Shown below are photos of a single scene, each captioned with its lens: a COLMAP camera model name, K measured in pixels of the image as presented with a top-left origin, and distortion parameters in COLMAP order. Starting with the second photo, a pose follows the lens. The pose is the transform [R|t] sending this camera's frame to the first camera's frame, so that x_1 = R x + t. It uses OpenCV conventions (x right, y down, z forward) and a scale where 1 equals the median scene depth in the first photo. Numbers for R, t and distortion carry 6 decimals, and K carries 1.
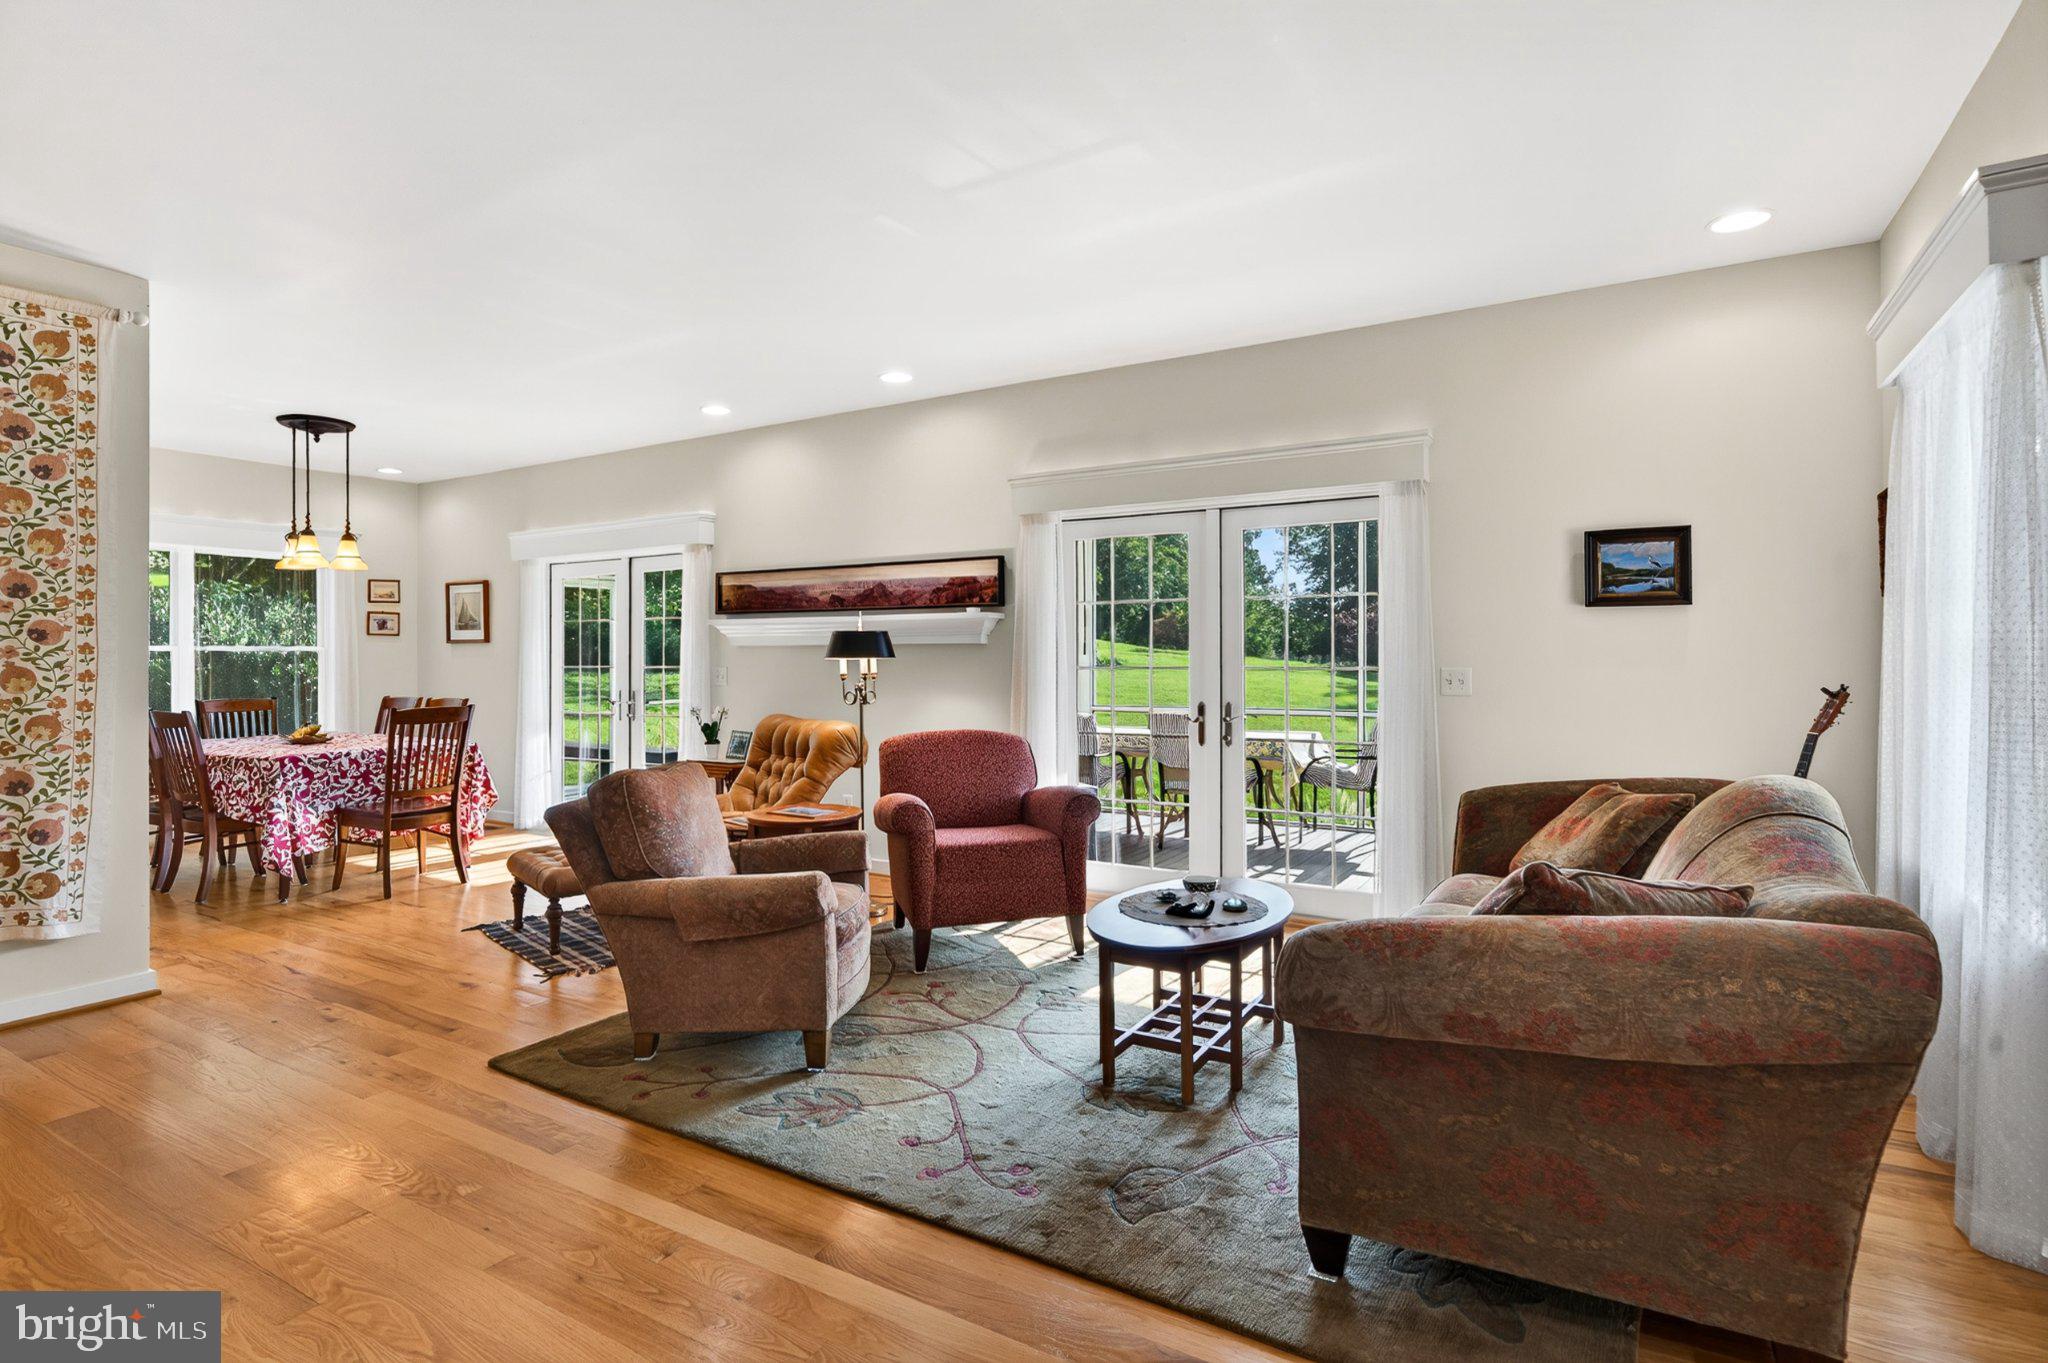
lens RADIAL K [[1048.8, 0, 1020.9], [0, 1048.8, 649.5], [0, 0, 1]] dist [0.012051, -0.000047]
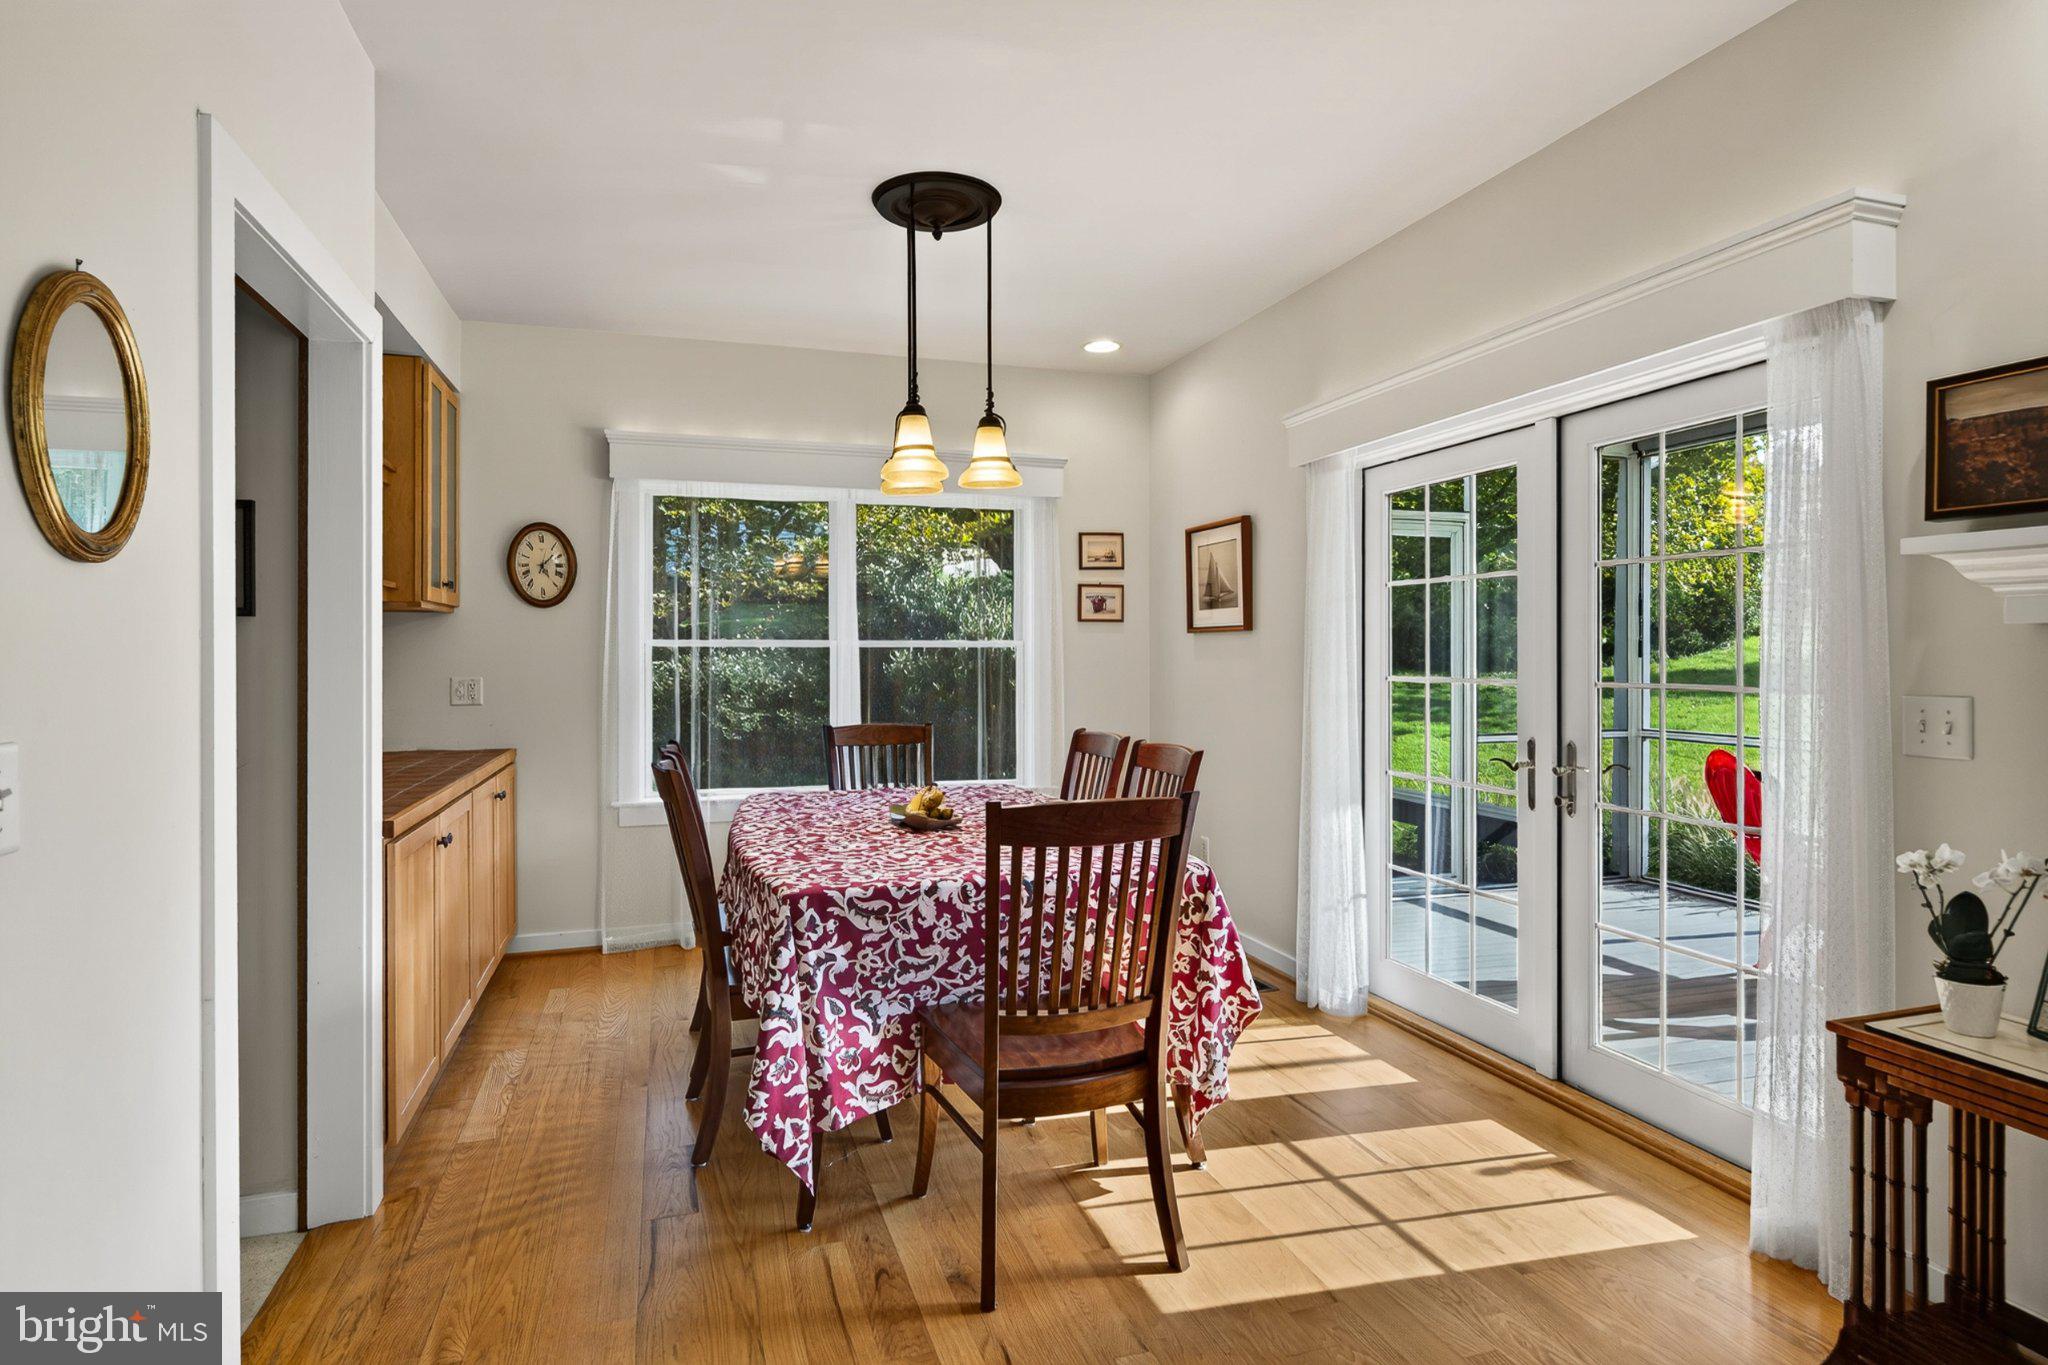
lens RADIAL K [[1048.8, 0, 1020.9], [0, 1048.8, 650.5], [0, 0, 1]] dist [0.012051, -0.000047]
pose [[0.761737, -0.000814, -0.647886, -0.309914], [0.003874, 0.999987, 0.003299, 0.001716], [0.647875, -0.005023, 0.761731, 0.643394]]
